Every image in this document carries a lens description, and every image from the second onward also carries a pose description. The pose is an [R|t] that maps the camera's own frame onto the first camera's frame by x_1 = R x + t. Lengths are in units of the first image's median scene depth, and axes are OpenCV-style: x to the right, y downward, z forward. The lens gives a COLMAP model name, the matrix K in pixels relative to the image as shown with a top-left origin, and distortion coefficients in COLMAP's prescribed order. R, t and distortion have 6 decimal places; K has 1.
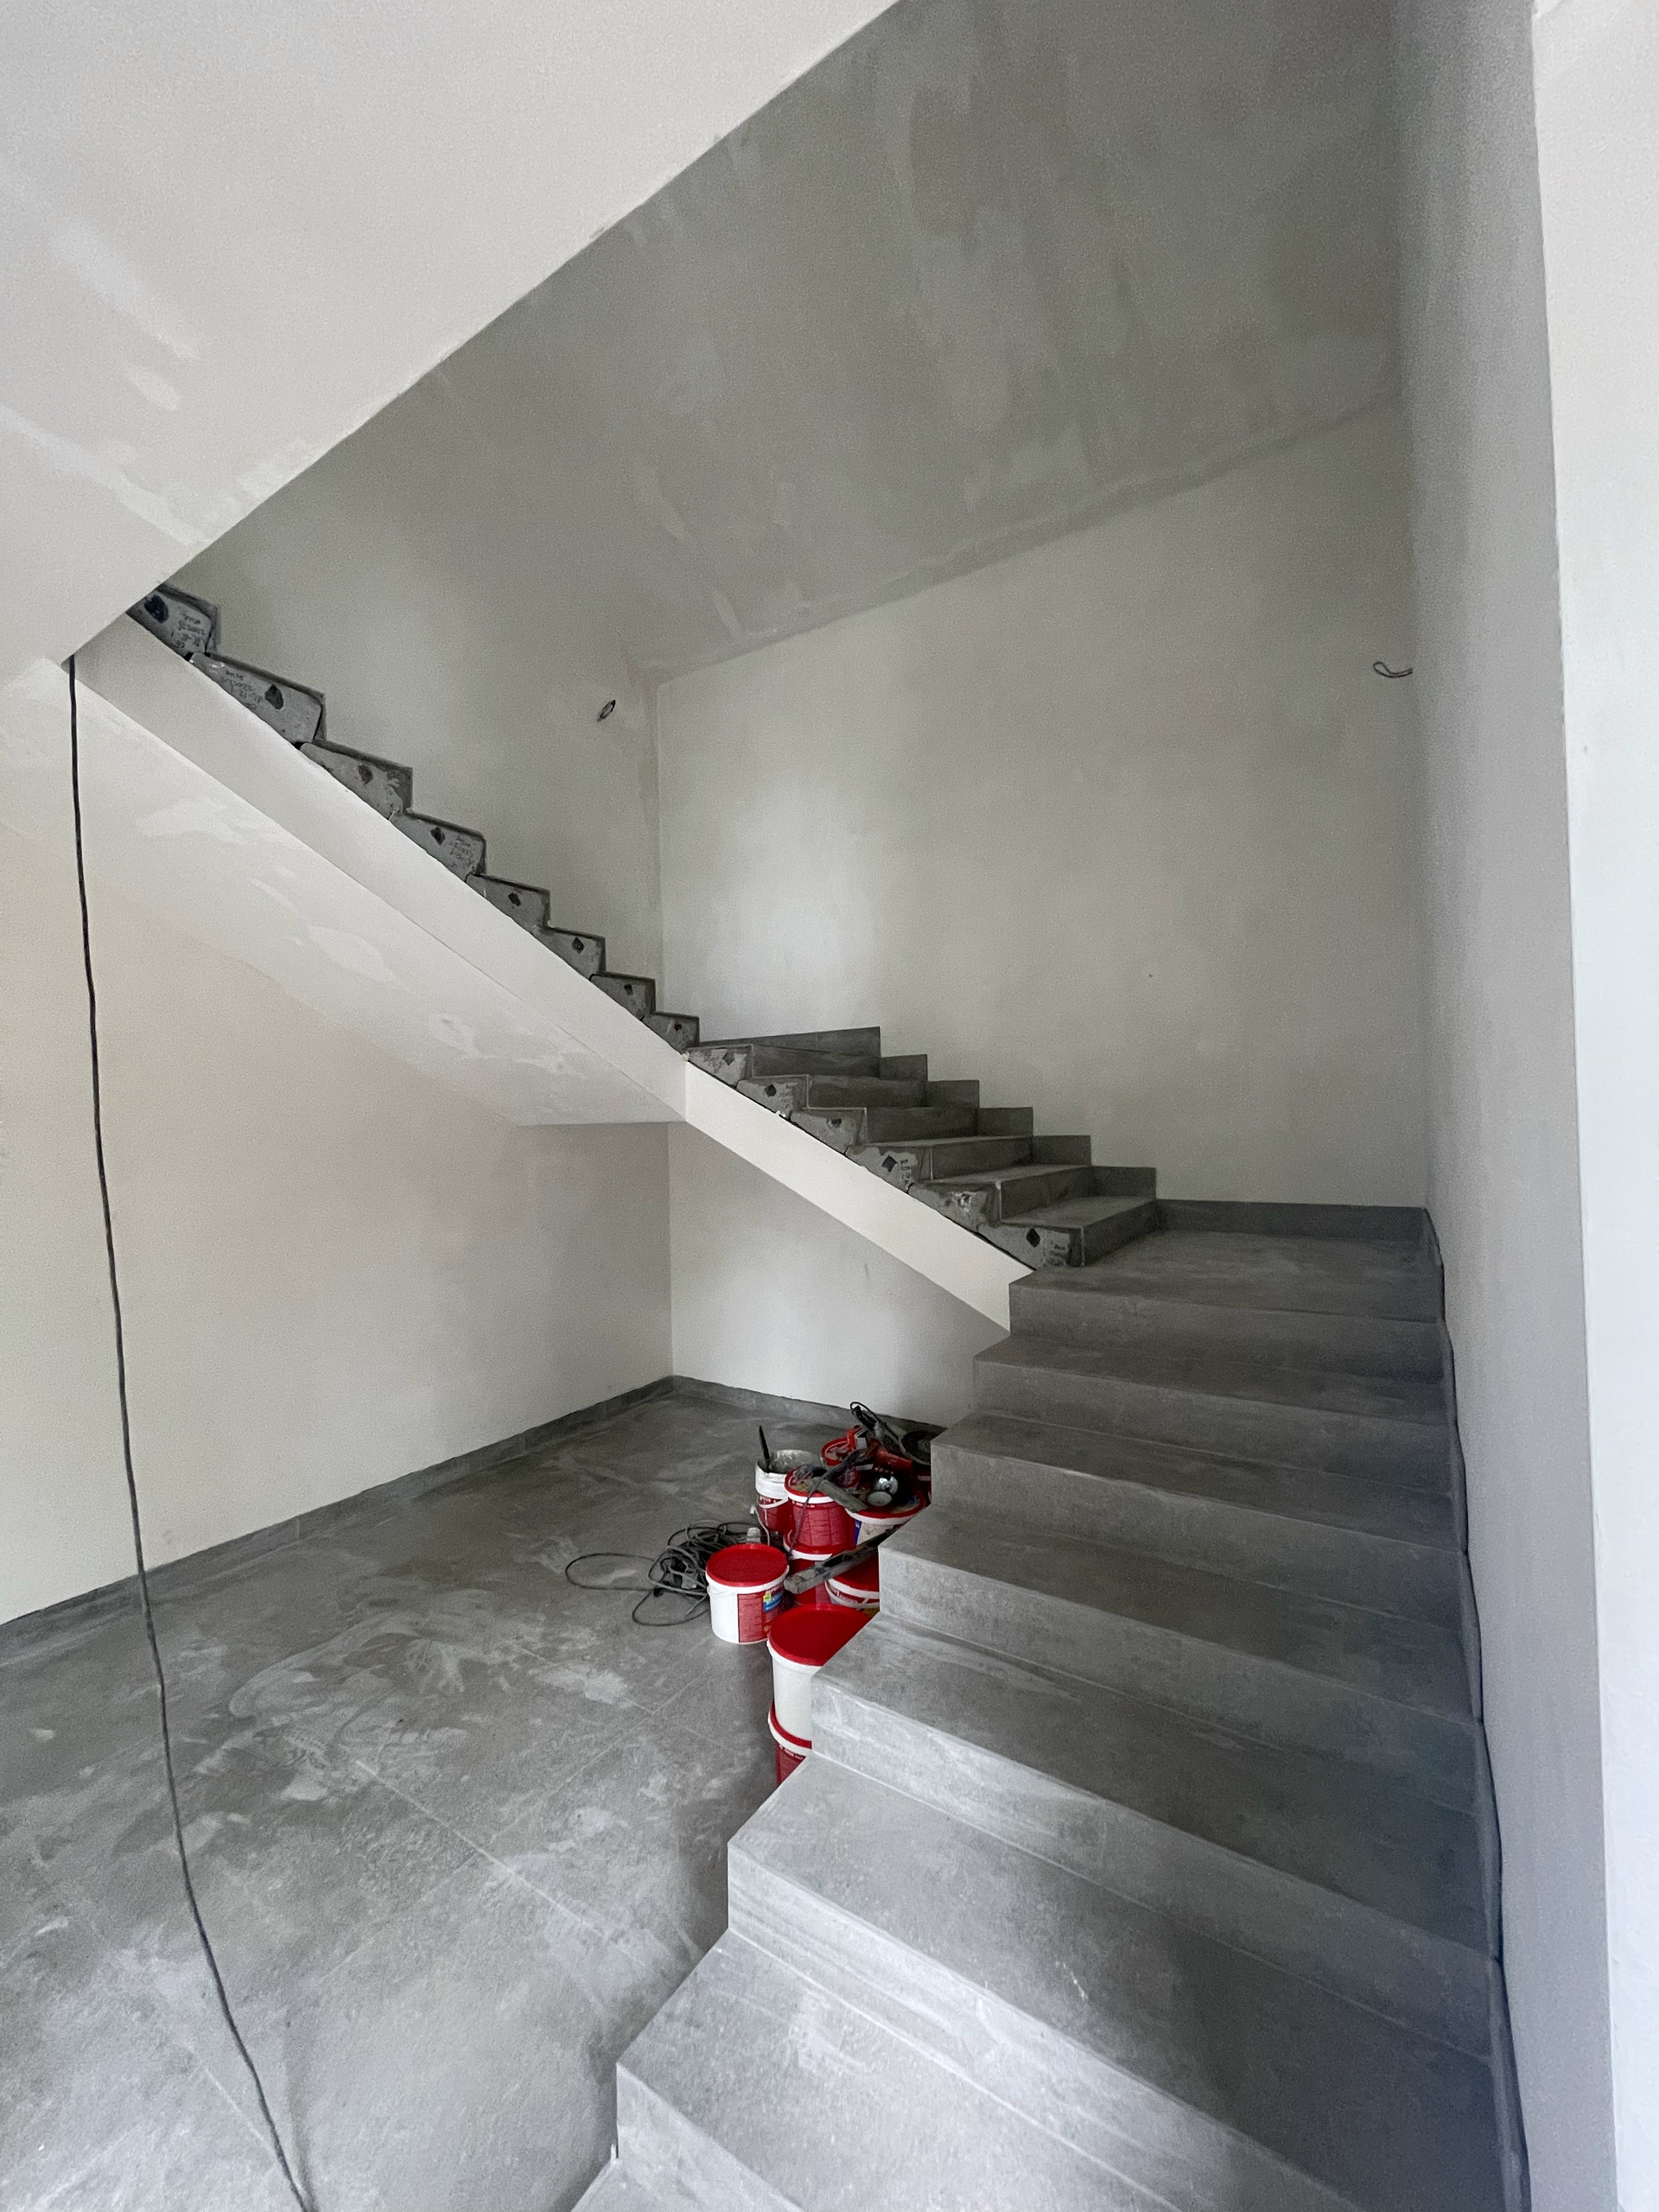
lens RADIAL K [[895.7, 0, 829.5], [0, 895.7, 1106.0], [0, 0, 1]] dist [-0.001948, -0.000521]
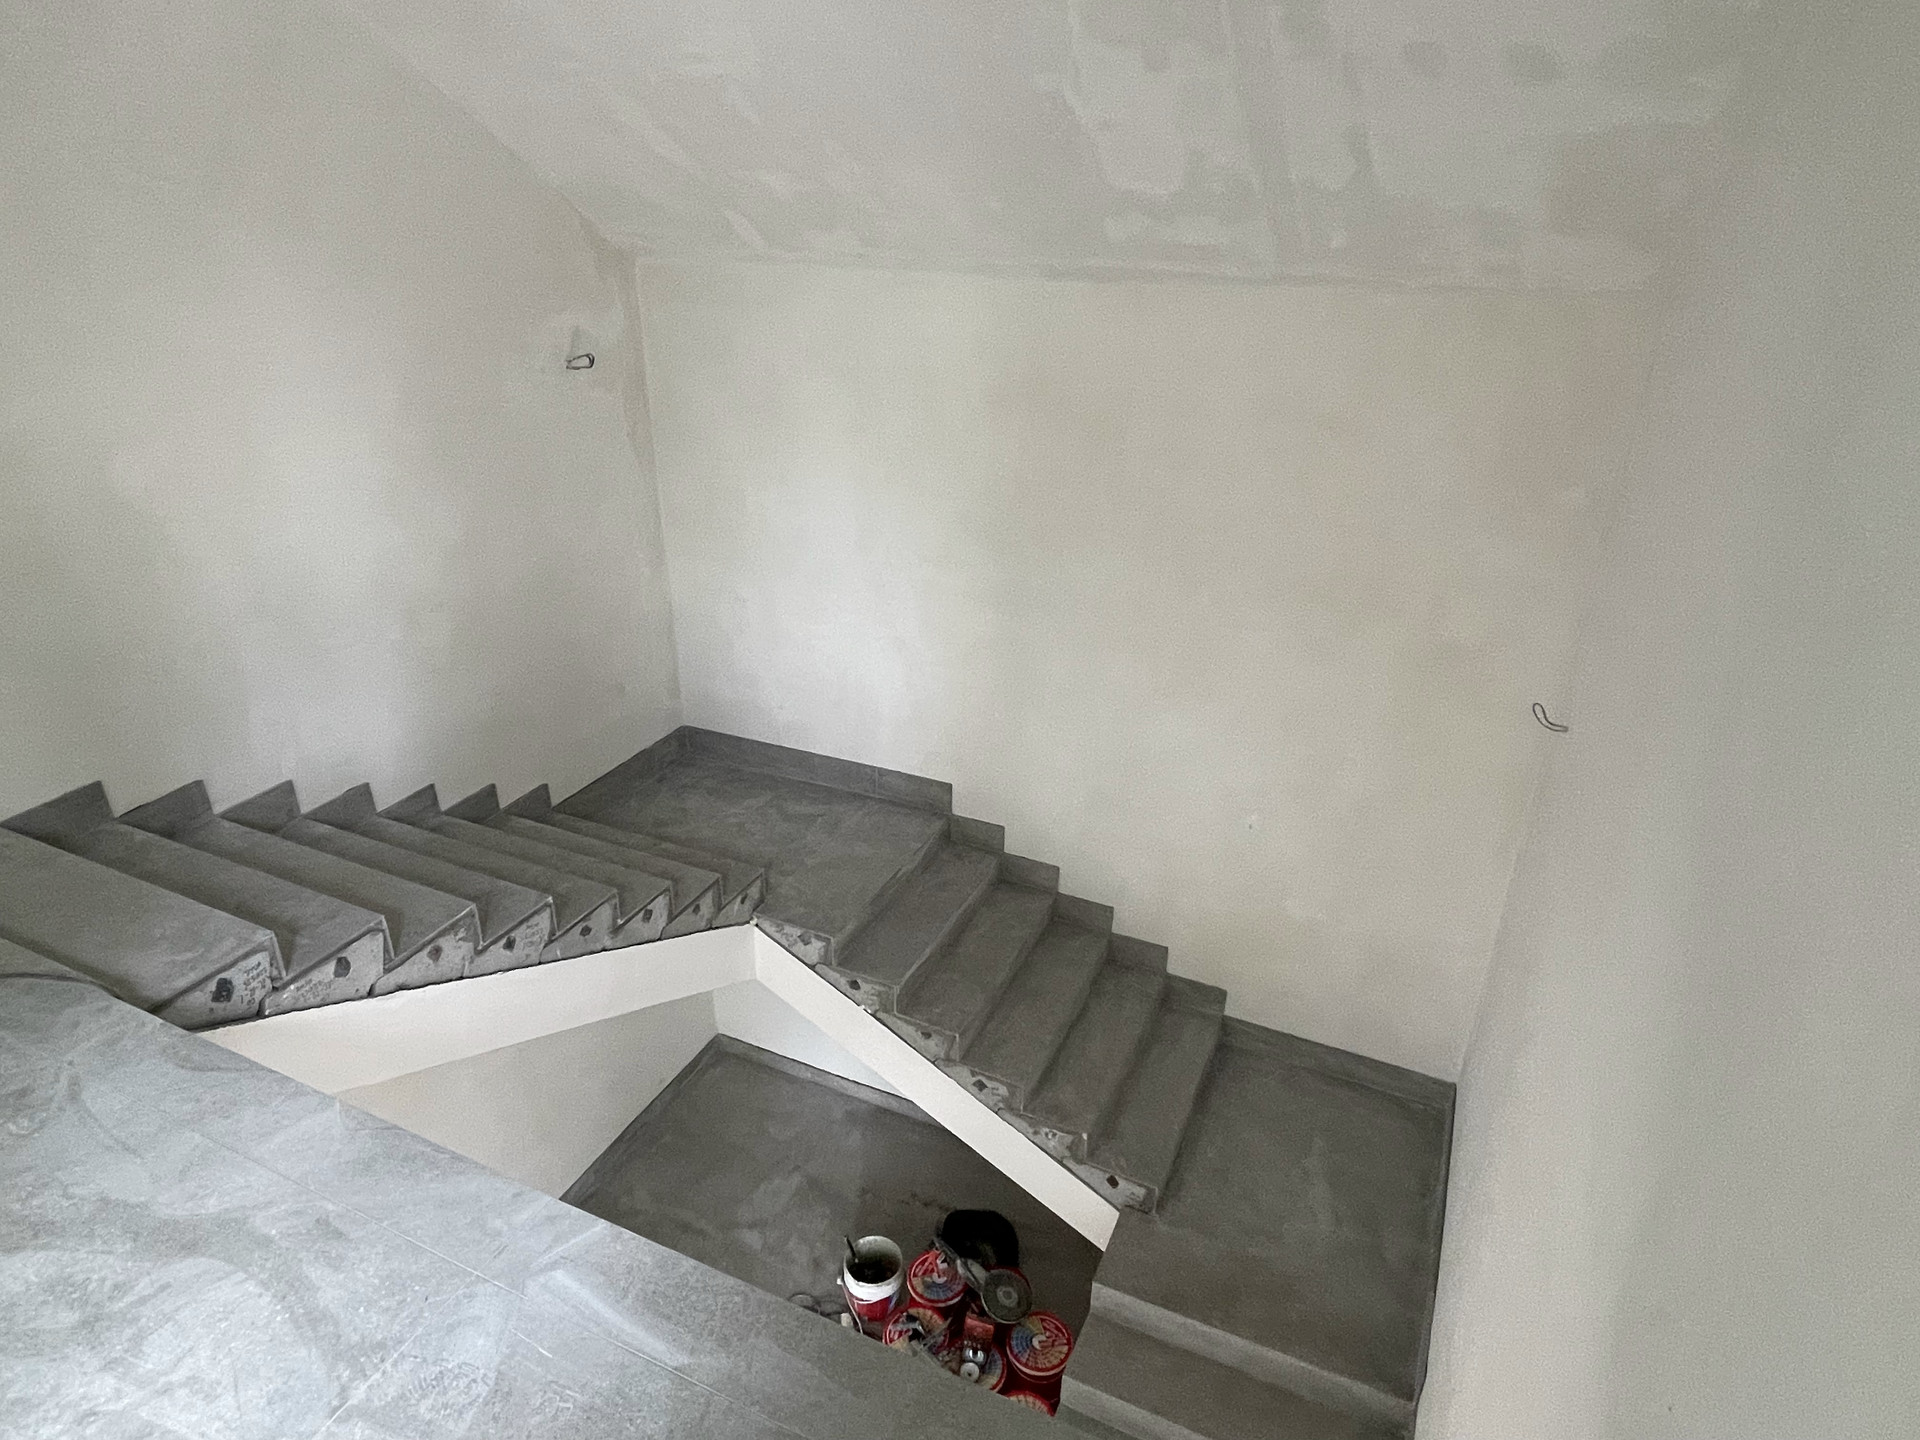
lens RADIAL K [[1177.1, 0, 960.0], [0, 1177.1, 720.0], [0, 0, 1]] dist [0.017495, 0.000370]
pose [[0.990079, -0.030682, 0.137122, -0.119804], [-0.035385, 0.889976, 0.454632, -0.861061], [-0.135984, -0.454974, 0.880061, 0.003475]]
